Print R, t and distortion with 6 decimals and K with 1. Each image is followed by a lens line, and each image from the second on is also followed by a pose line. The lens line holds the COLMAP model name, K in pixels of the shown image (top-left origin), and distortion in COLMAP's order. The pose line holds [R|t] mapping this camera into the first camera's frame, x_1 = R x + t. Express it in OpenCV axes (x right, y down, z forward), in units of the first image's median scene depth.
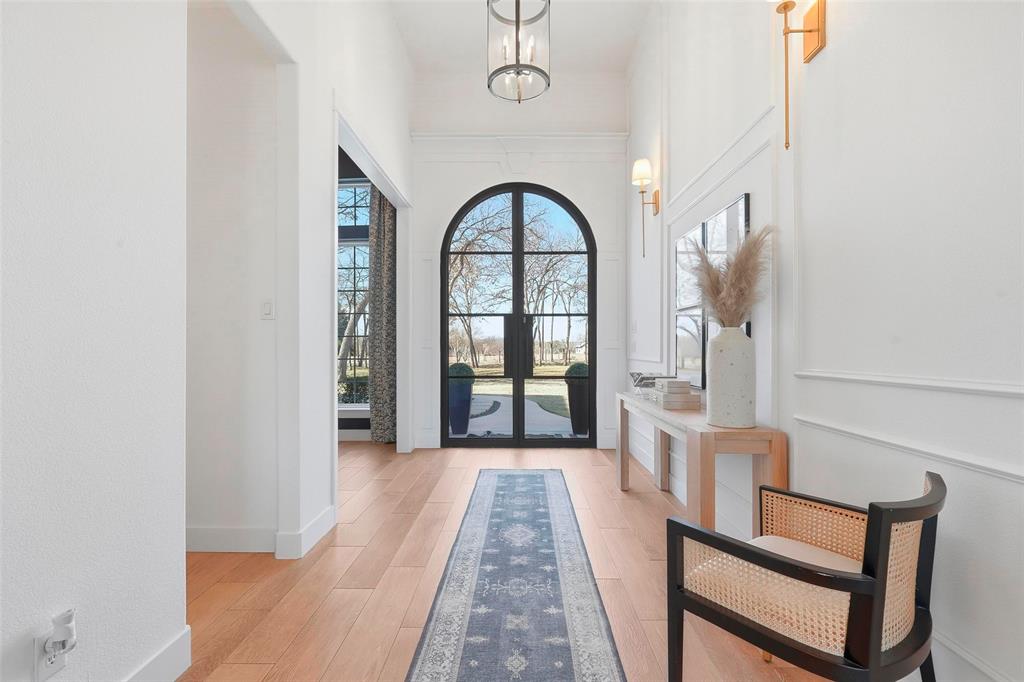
lens RADIAL K [[469.5, 0, 511.7], [0, 469.5, 342.3], [0, 0, 1]] dist [0.002021, 0.000378]
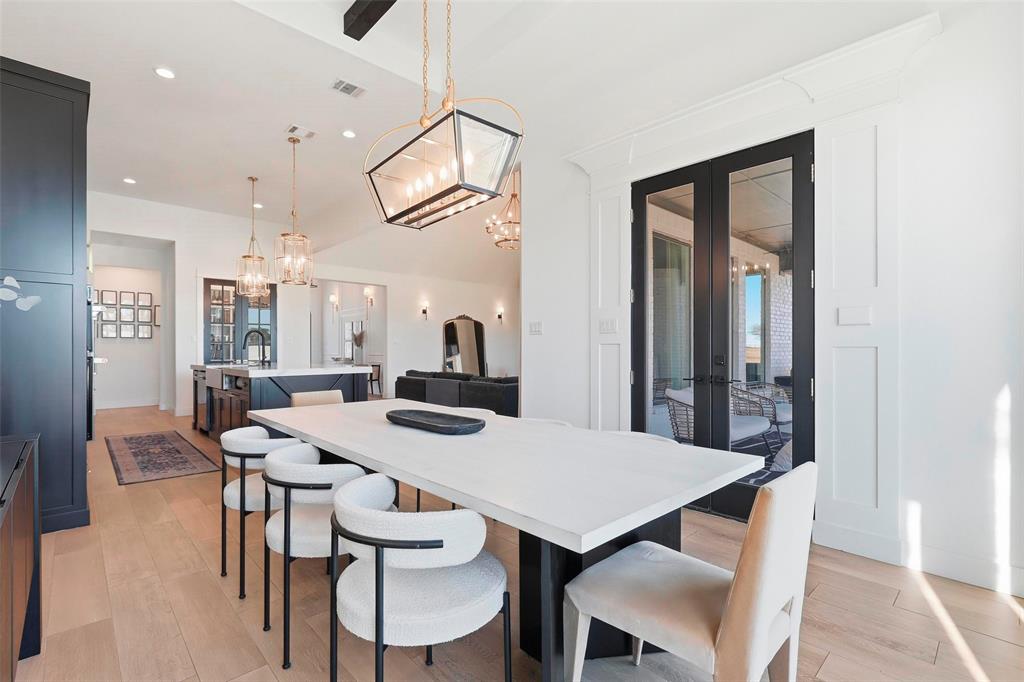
lens RADIAL K [[469.5, 0, 513.7], [0, 469.5, 344.8], [0, 0, 1]] dist [0.002021, 0.000378]
pose [[0.717472, -0.001626, 0.696586, -1.248114], [-0.000240, 0.999997, 0.002582, -0.044479], [-0.696588, -0.002020, 0.717469, -2.549135]]
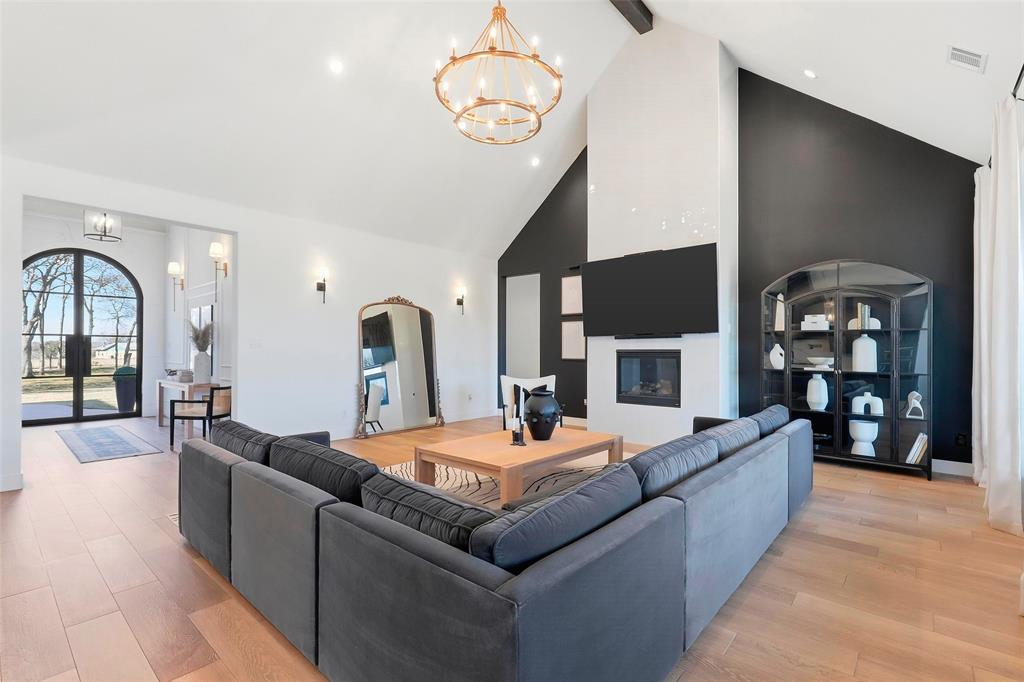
lens RADIAL K [[469.5, 0, 511.5], [0, 469.5, 341.2], [0, 0, 1]] dist [0.002021, 0.000378]
pose [[0.650337, 0.008054, 0.759603, -0.328857], [-0.004081, 0.999966, -0.007108, -0.051209], [-0.759635, 0.001523, 0.650348, -1.505175]]
